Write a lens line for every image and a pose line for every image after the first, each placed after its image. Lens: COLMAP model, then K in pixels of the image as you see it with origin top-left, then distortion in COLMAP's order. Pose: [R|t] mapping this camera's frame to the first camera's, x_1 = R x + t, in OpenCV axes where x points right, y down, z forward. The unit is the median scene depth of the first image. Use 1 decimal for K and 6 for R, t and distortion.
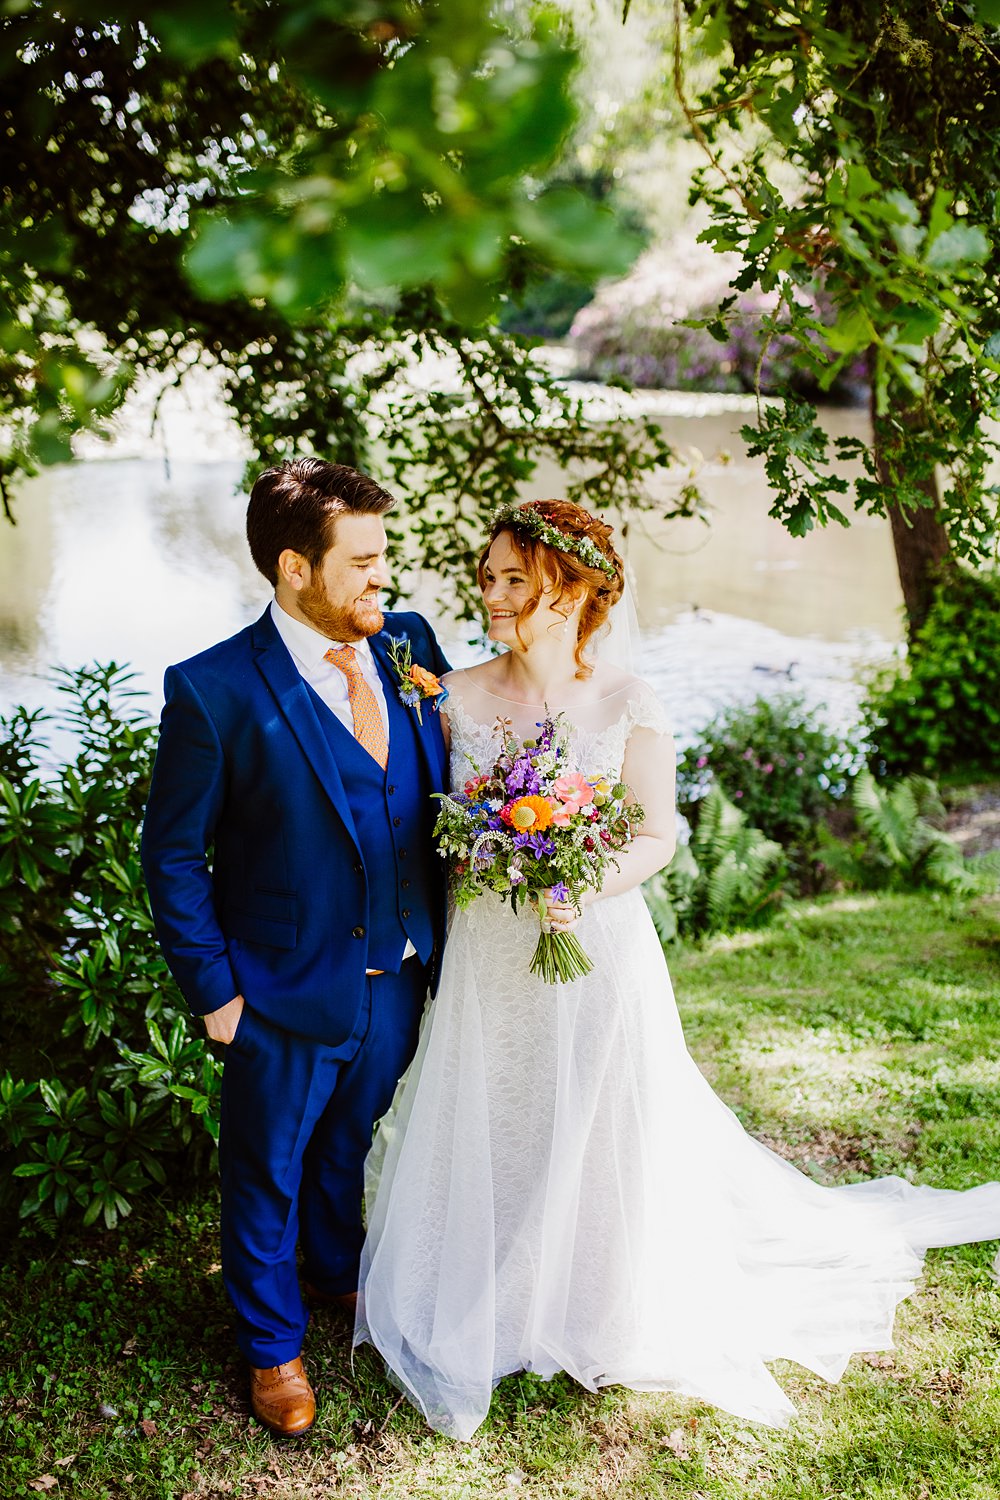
lens RADIAL K [[1642.6, 0, 547.8], [0, 1642.6, 745.1], [0, 0, 1]] dist [-0.095978, 0.141040]
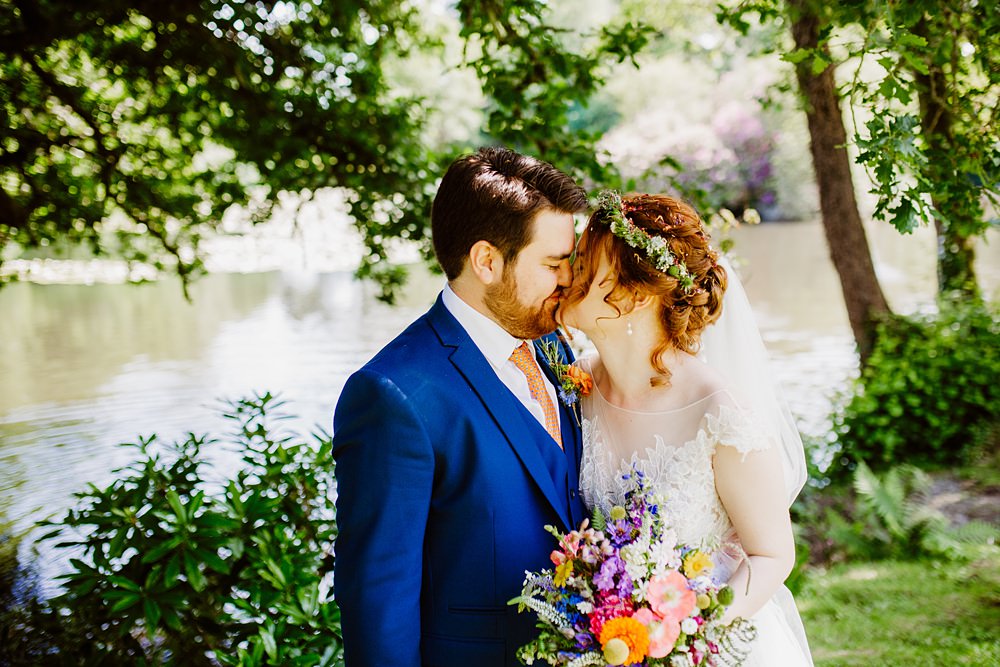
lens RADIAL K [[1018.4, 0, 528.9], [0, 1018.4, 305.7], [0, 0, 1]] dist [-0.032335, 0.027265]
pose [[0.999355, -0.035730, 0.003541, -0.072866], [0.035836, 0.986480, -0.159915, 0.013381], [0.002221, 0.159939, 0.987124, 0.243922]]
